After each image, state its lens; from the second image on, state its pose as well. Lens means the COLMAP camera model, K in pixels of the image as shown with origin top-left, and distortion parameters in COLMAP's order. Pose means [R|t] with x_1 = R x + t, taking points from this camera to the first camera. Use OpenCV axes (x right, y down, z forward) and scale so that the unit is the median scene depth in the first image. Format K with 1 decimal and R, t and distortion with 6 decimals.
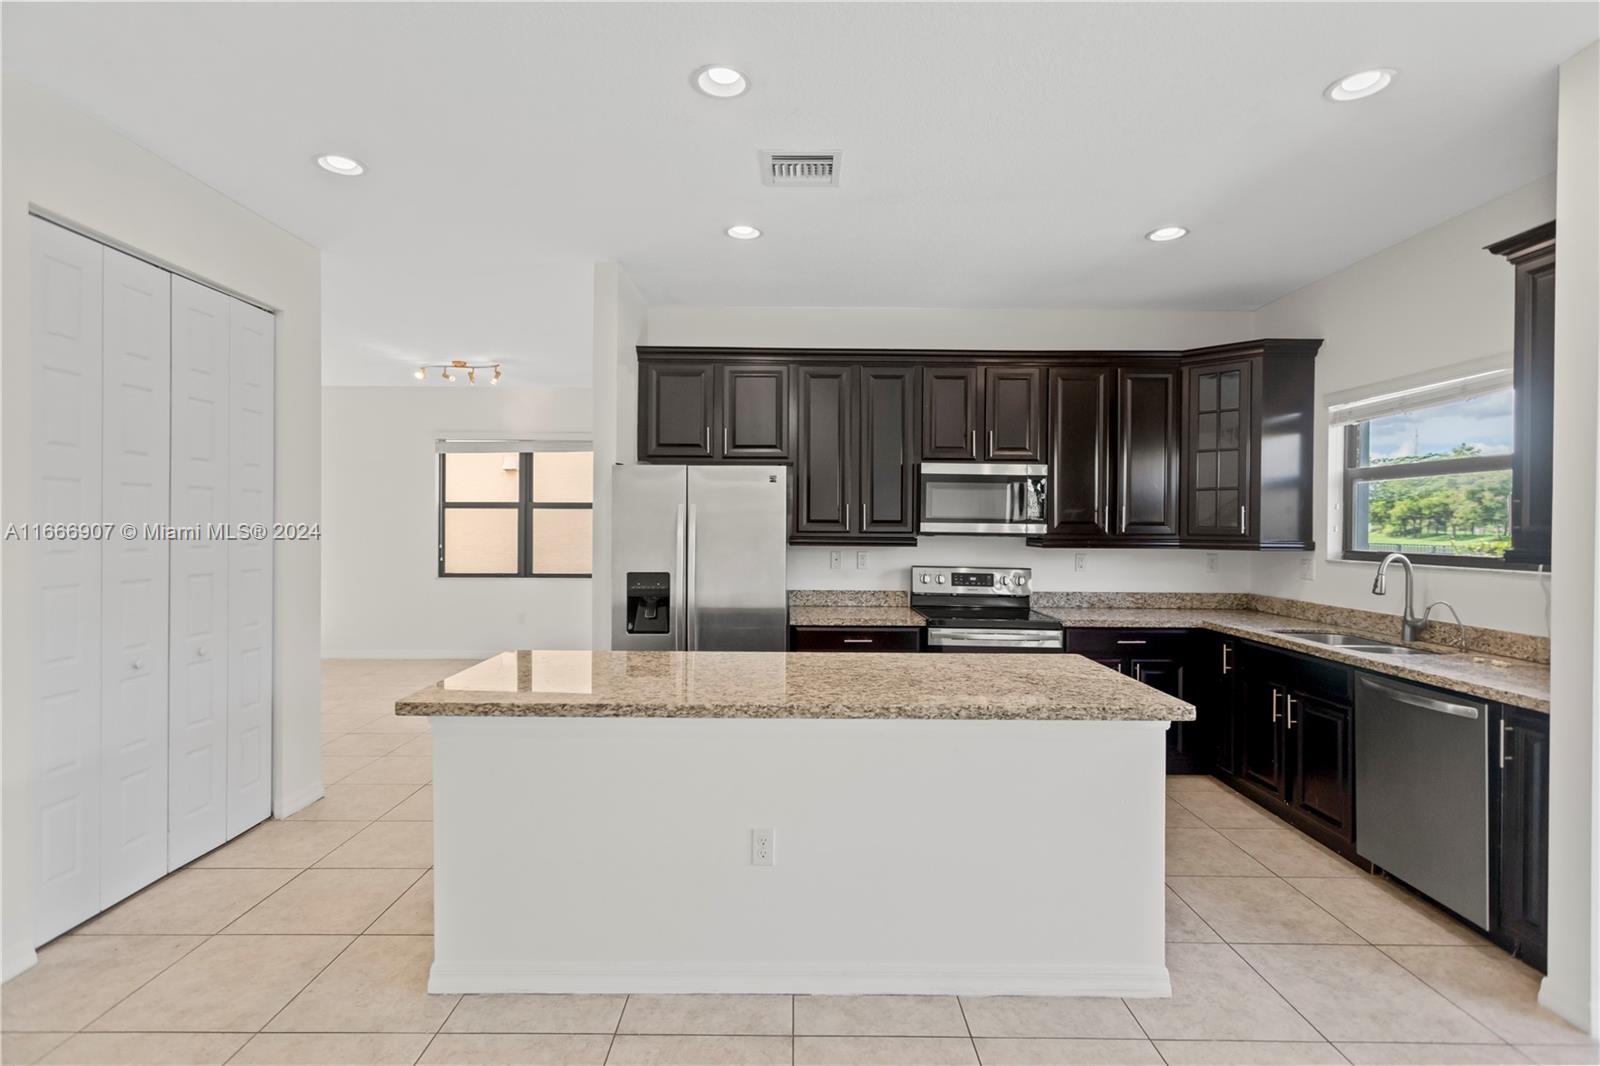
lens RADIAL K [[767.1, 0, 789.3], [0, 767.1, 528.4], [0, 0, 1]] dist [0.007008, -0.000269]
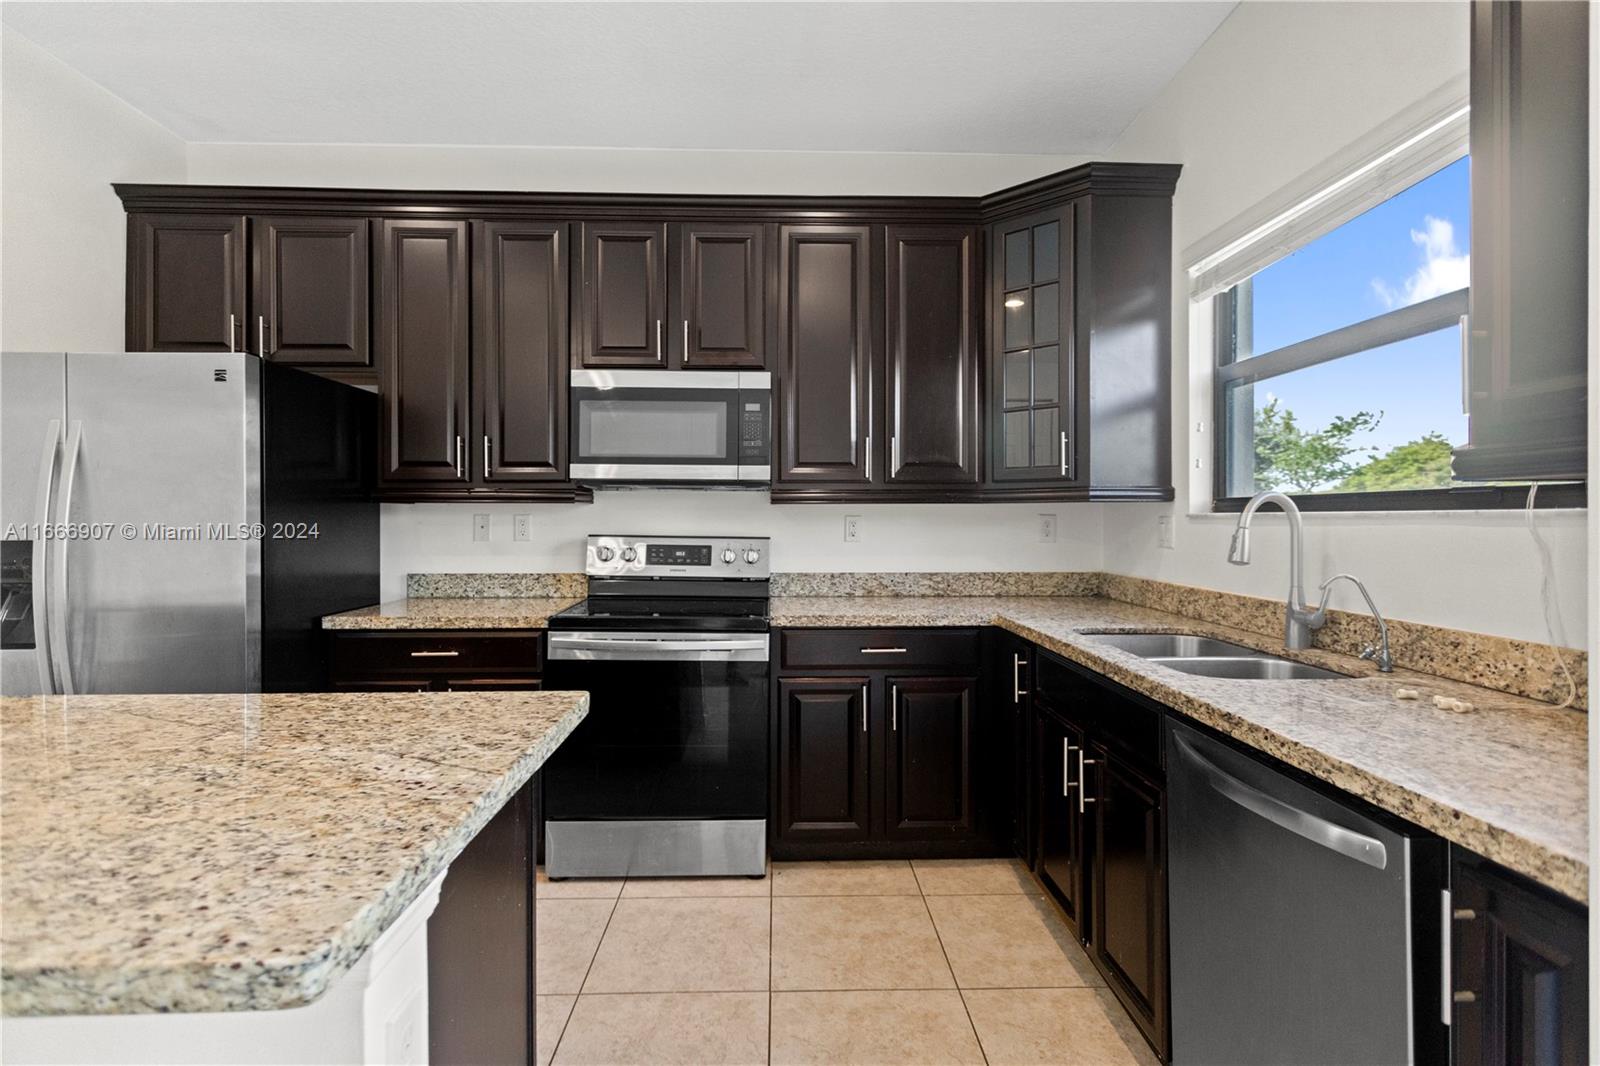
lens RADIAL K [[772.2, 0, 798.3], [0, 772.2, 519.0], [0, 0, 1]] dist [0.003512, 0.000190]
pose [[0.999497, -0.006694, 0.031011, 0.364982], [0.006823, 0.999969, -0.004055, 0.045040], [-0.030983, 0.004264, 0.999511, 0.386604]]
